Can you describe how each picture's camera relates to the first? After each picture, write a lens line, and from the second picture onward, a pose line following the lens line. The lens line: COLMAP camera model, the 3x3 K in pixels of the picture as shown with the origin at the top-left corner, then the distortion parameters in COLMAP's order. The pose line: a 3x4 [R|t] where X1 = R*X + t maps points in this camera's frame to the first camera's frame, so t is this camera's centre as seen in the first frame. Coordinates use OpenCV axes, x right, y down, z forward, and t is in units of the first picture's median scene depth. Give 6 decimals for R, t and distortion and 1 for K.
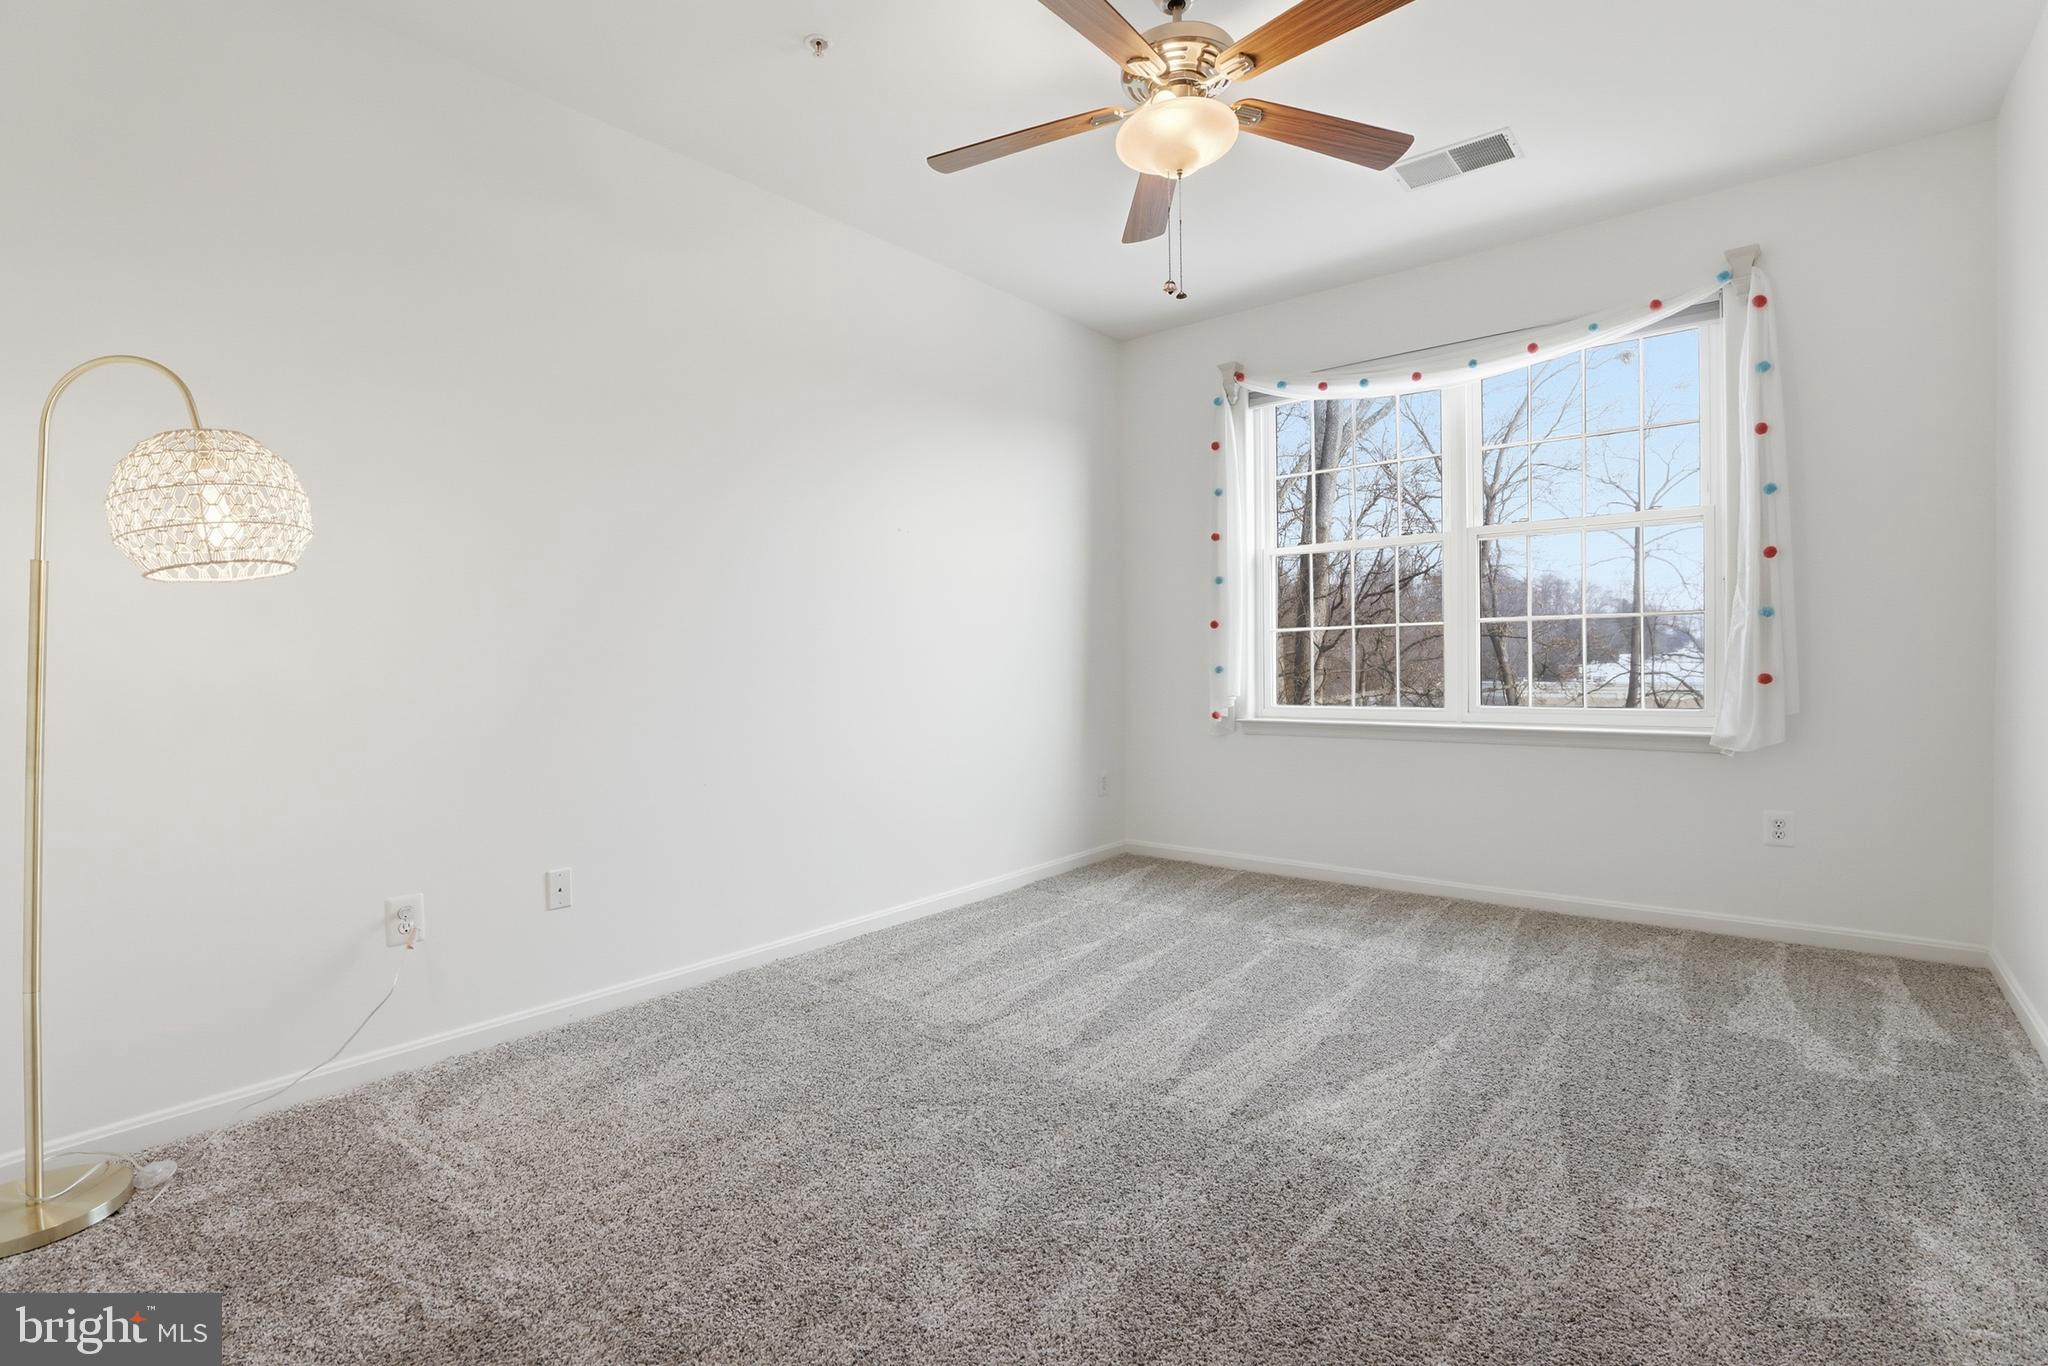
lens RADIAL K [[945.0, 0, 1020.8], [0, 945.0, 688.7], [0, 0, 1]] dist [-0.029460, 0.001162]
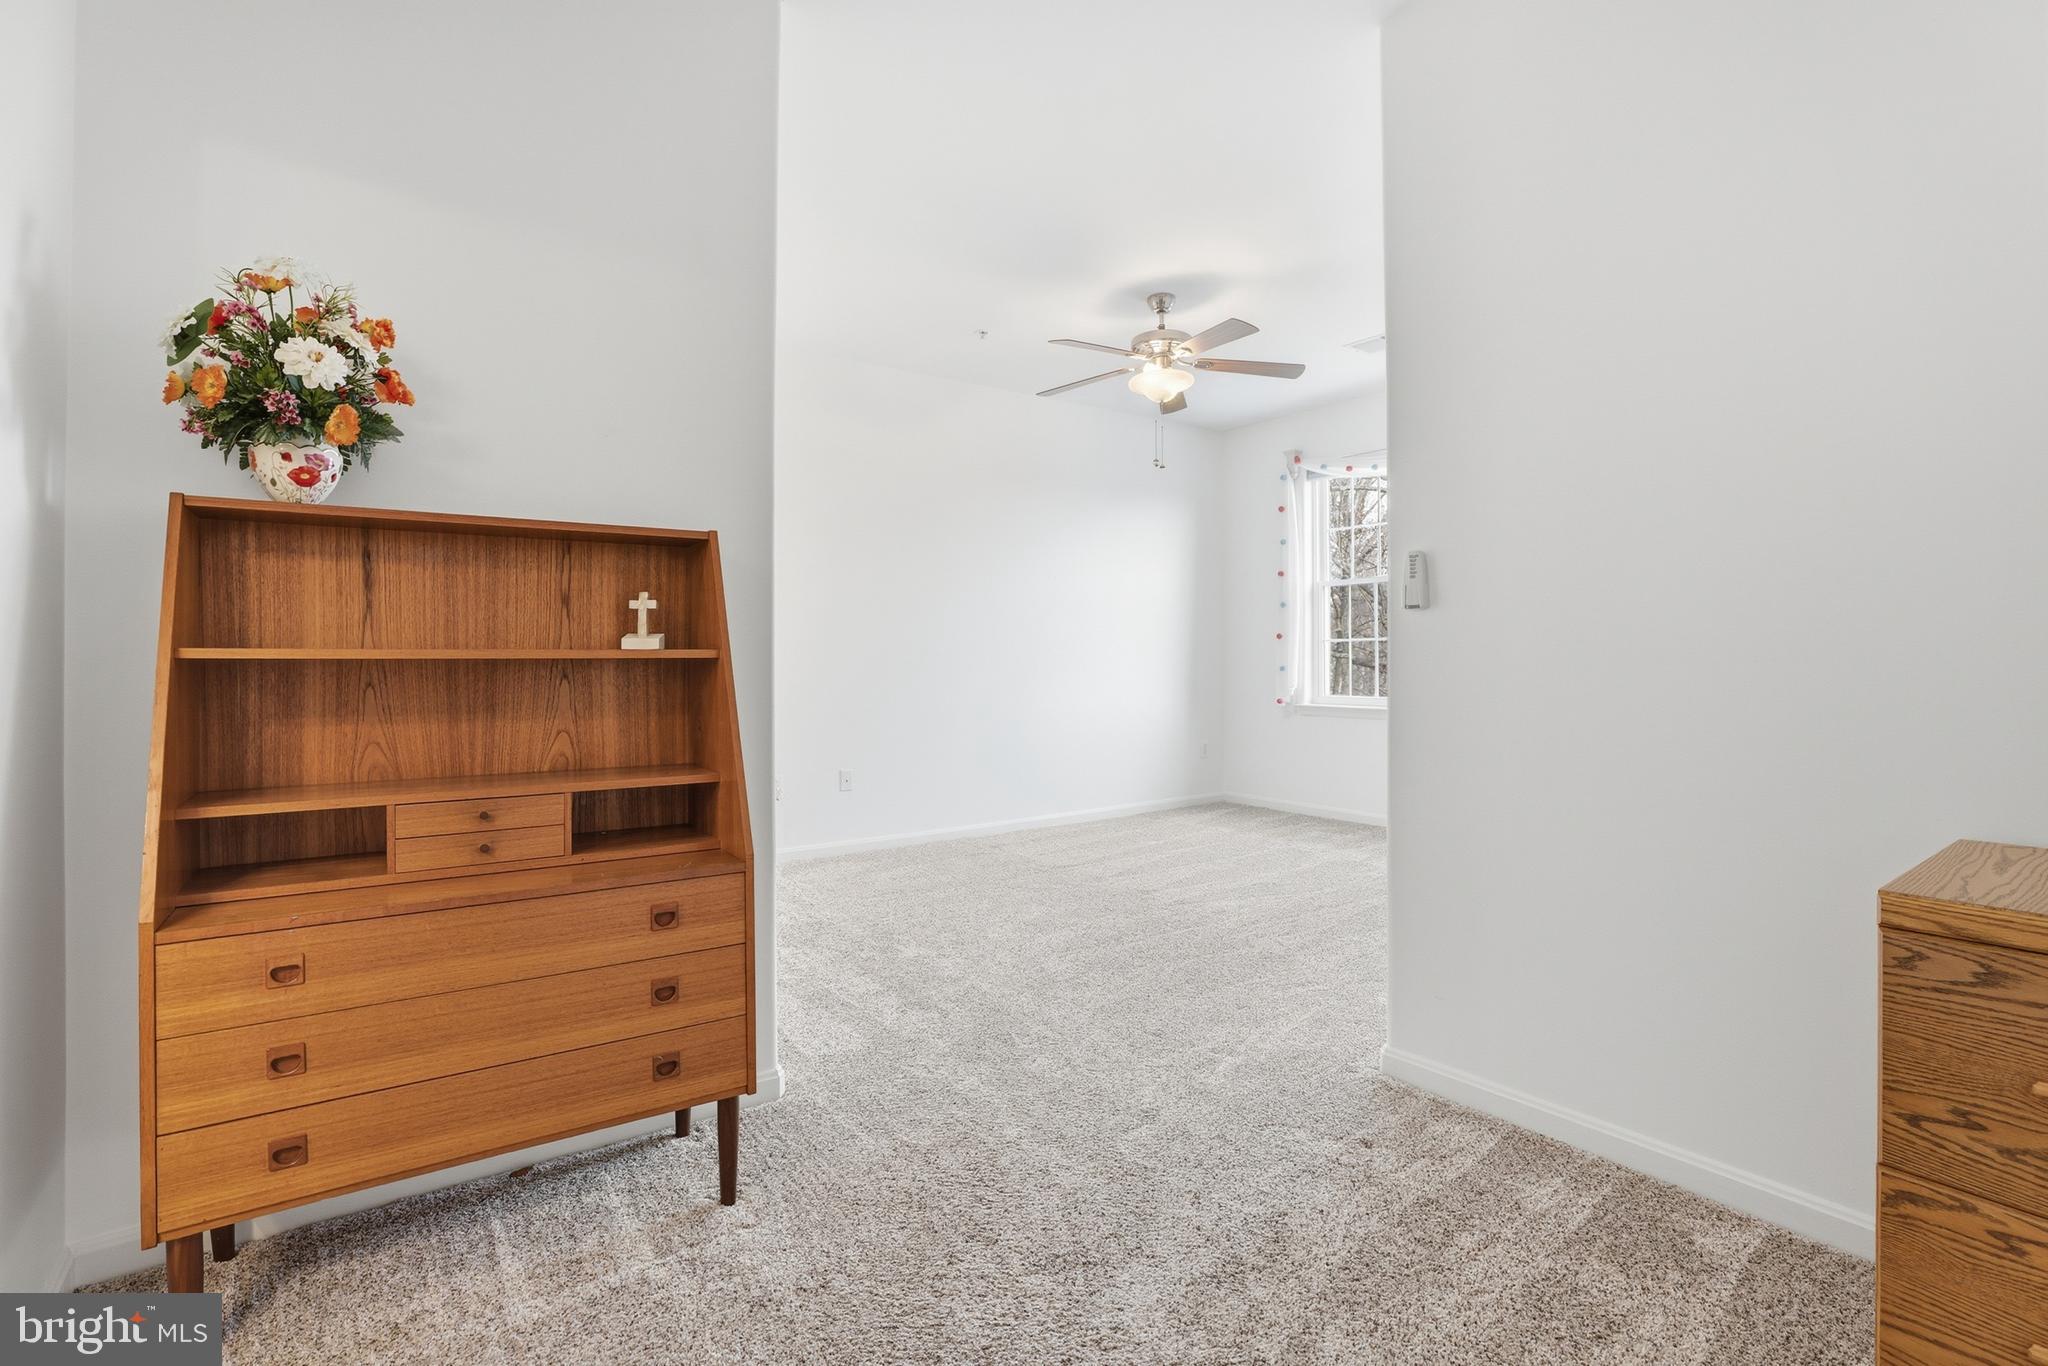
lens RADIAL K [[945.0, 0, 1025.5], [0, 945.0, 676.7], [0, 0, 1]] dist [-0.029460, 0.001162]
pose [[0.967103, 0.023963, -0.253254, 0.199462], [-0.026058, 0.999648, -0.004923, 0.008935], [0.253047, 0.011360, 0.967387, -0.451484]]
